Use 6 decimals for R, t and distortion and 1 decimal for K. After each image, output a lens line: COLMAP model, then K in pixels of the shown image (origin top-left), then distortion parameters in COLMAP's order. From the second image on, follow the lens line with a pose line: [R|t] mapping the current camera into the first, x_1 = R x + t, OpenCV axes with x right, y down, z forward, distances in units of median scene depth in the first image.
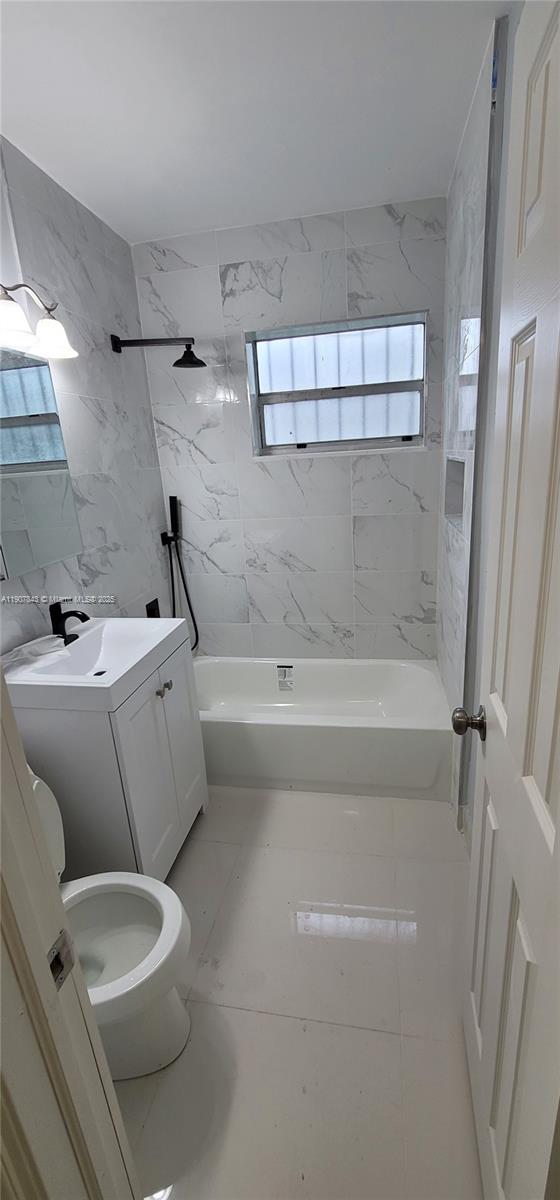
lens RADIAL K [[494.3, 0, 285.6], [0, 494.3, 604.5], [0, 0, 1]] dist [-0.001668, 0.003361]
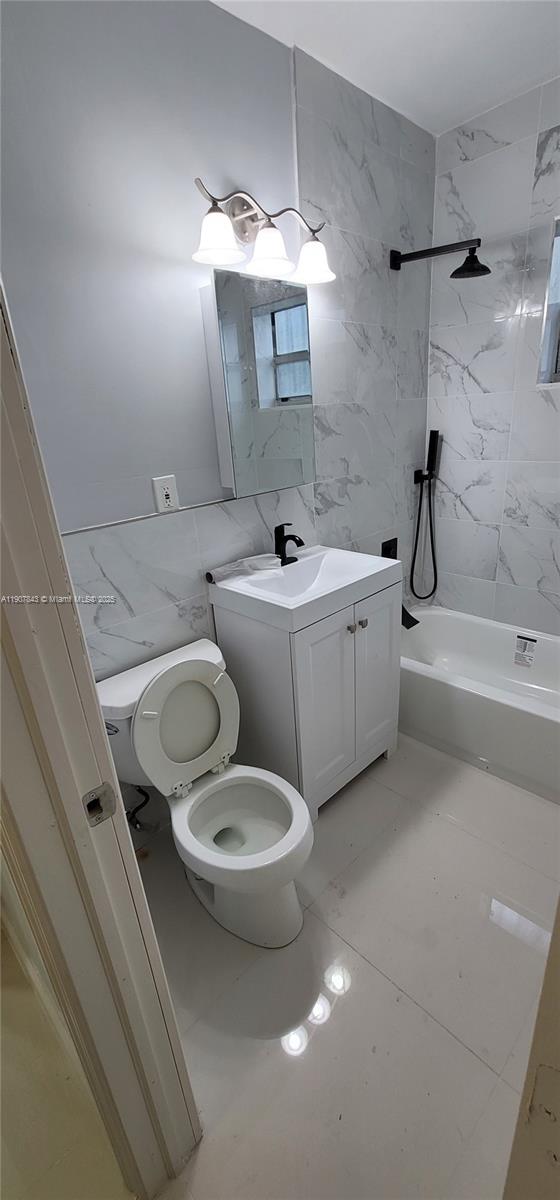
lens RADIAL K [[494.3, 0, 285.6], [0, 494.3, 604.5], [0, 0, 1]] dist [-0.001668, 0.003361]
pose [[0.822758, 0.213895, -0.526609, 0.121359], [-0.152488, 0.975591, 0.158017, -0.005636], [0.547554, -0.049708, 0.835292, 0.069239]]
